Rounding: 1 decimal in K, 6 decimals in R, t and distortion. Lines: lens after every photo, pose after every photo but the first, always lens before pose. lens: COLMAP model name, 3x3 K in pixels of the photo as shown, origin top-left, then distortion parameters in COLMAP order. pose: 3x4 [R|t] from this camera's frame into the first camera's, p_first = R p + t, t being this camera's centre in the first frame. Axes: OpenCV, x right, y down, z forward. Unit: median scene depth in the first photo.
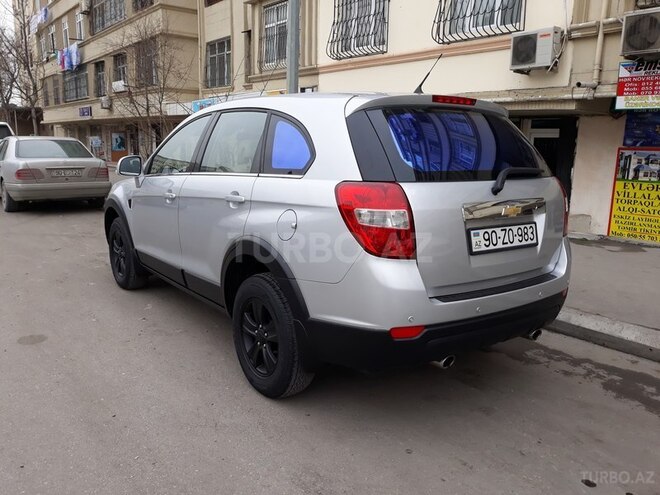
lens RADIAL K [[547.3, 0, 332.1], [0, 547.3, 251.0], [0, 0, 1]] dist [0.009054, -0.017301]
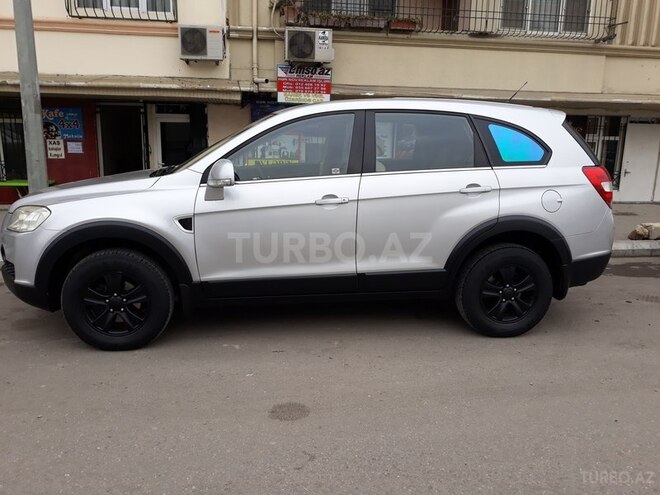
lens RADIAL K [[565.3, 0, 330.0], [0, 565.3, 247.5], [0, 0, 1]] dist [0.003470, -0.089178]
pose [[0.470456, -0.186097, 0.862577, -0.546631], [0.160724, 0.979229, 0.123605, -0.068138], [-0.867663, 0.080486, 0.490595, 0.266608]]
